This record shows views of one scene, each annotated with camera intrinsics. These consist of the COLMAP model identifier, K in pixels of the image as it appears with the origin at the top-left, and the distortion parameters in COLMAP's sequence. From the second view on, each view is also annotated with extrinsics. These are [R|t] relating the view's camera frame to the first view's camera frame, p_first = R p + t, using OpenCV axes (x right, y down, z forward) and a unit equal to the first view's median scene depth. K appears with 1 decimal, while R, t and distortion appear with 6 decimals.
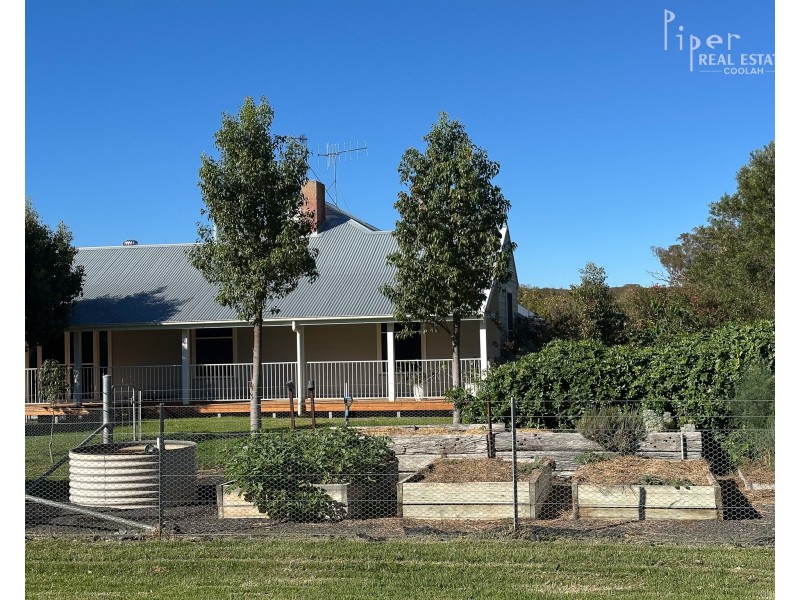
lens RADIAL K [[922.3, 0, 373.5], [0, 922.3, 300.2], [0, 0, 1]] dist [0.114633, 0.001011]
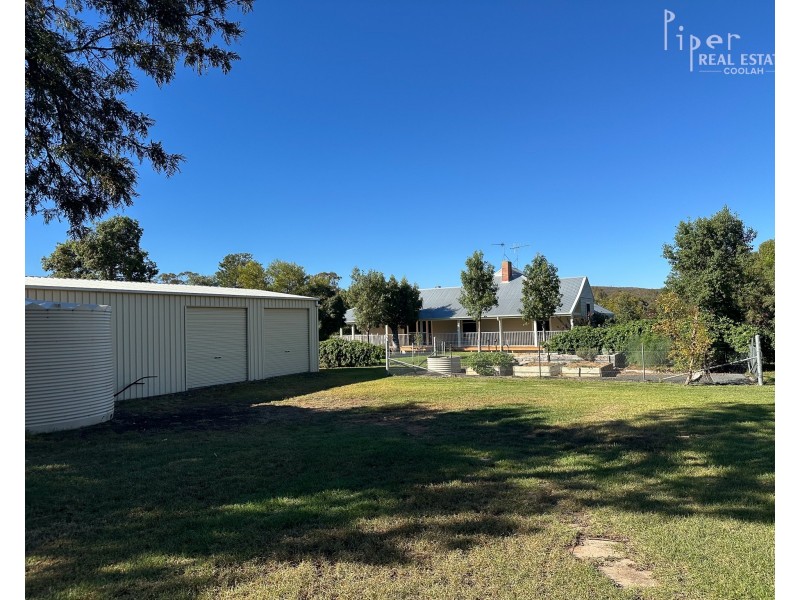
lens RADIAL K [[922.3, 0, 373.5], [0, 922.3, 300.2], [0, 0, 1]] dist [0.114633, 0.001011]
pose [[0.953566, -0.010926, -0.300987, 0.484331], [0.024880, 0.998784, 0.042566, -0.190341], [0.300156, -0.048078, 0.952678, -2.133702]]
